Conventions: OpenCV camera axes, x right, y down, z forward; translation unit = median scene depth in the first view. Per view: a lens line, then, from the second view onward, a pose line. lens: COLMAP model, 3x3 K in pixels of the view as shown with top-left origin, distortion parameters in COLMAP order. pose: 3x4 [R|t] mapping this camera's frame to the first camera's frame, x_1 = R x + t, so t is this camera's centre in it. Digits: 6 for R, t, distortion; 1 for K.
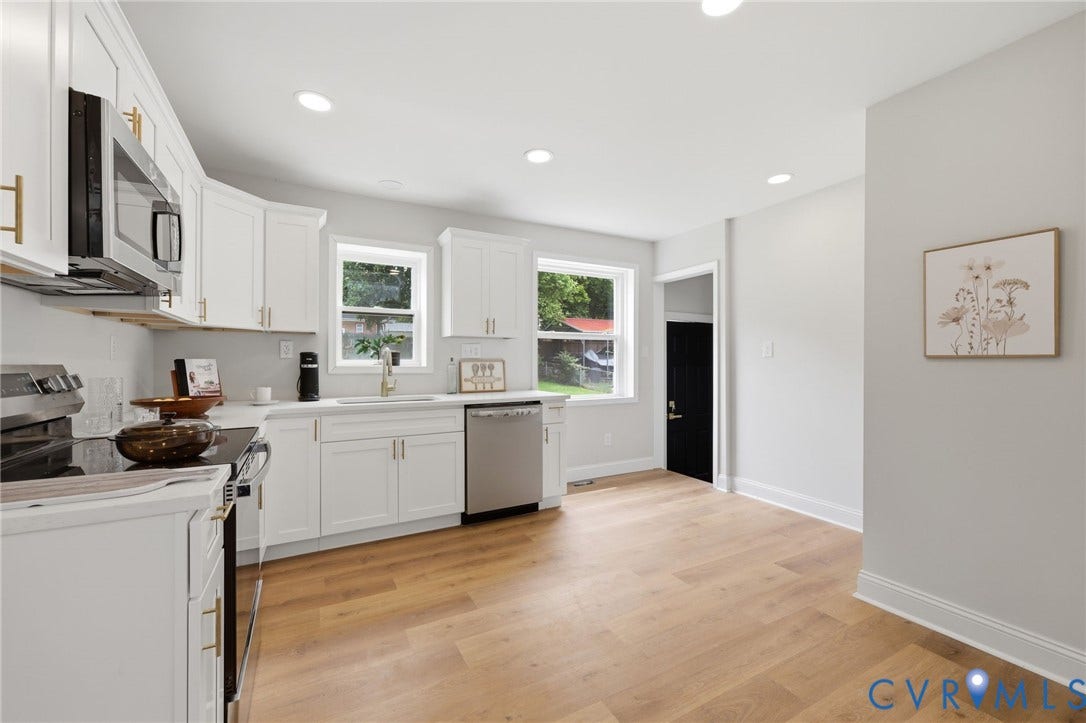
lens RADIAL K [[443.3, 0, 523.6], [0, 443.3, 359.2], [0, 0, 1]] dist [0.000512, -0.000941]
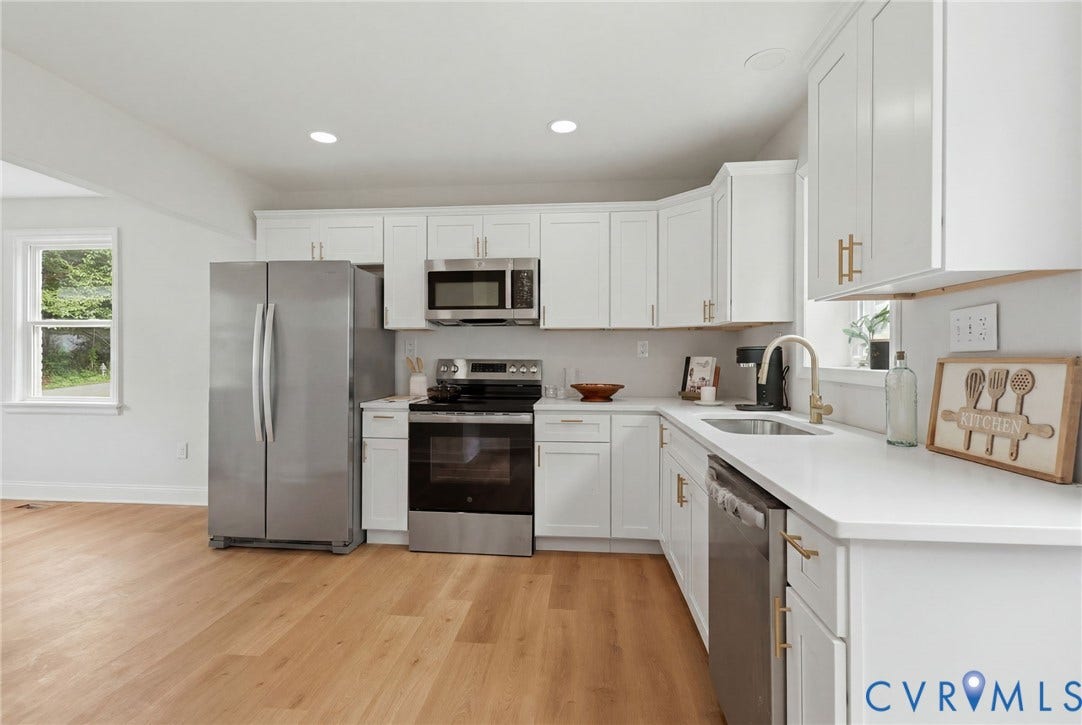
lens RADIAL K [[481.7, 0, 537.9], [0, 481.7, 359.7], [0, 0, 1]] dist [0.008988, 0.000201]
pose [[-0.529268, 0.004116, -0.848444, 0.416249], [0.003690, 0.999990, 0.002549, 0.002512], [0.848446, -0.001782, -0.529278, 1.107081]]
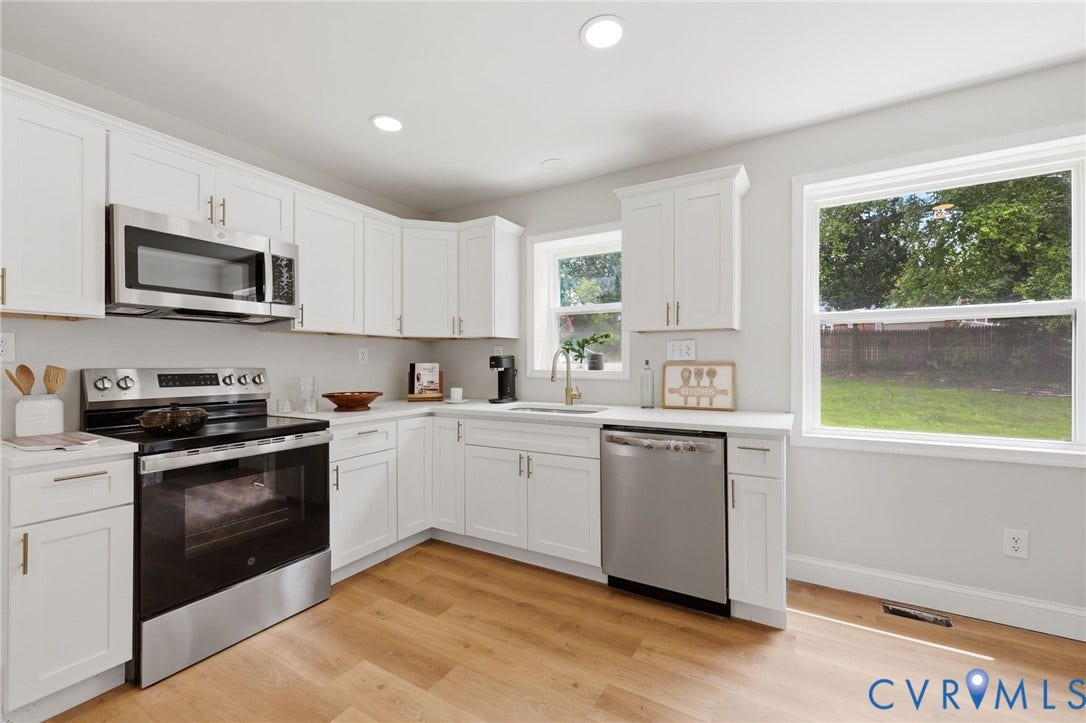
lens RADIAL K [[443.3, 0, 534.1], [0, 443.3, 362.1], [0, 0, 1]] dist [0.000512, -0.000941]
pose [[0.530320, -0.003344, -0.847791, 0.433568], [0.006682, 0.999978, 0.000236, -0.001660], [0.847771, -0.005790, 0.530330, 0.507972]]
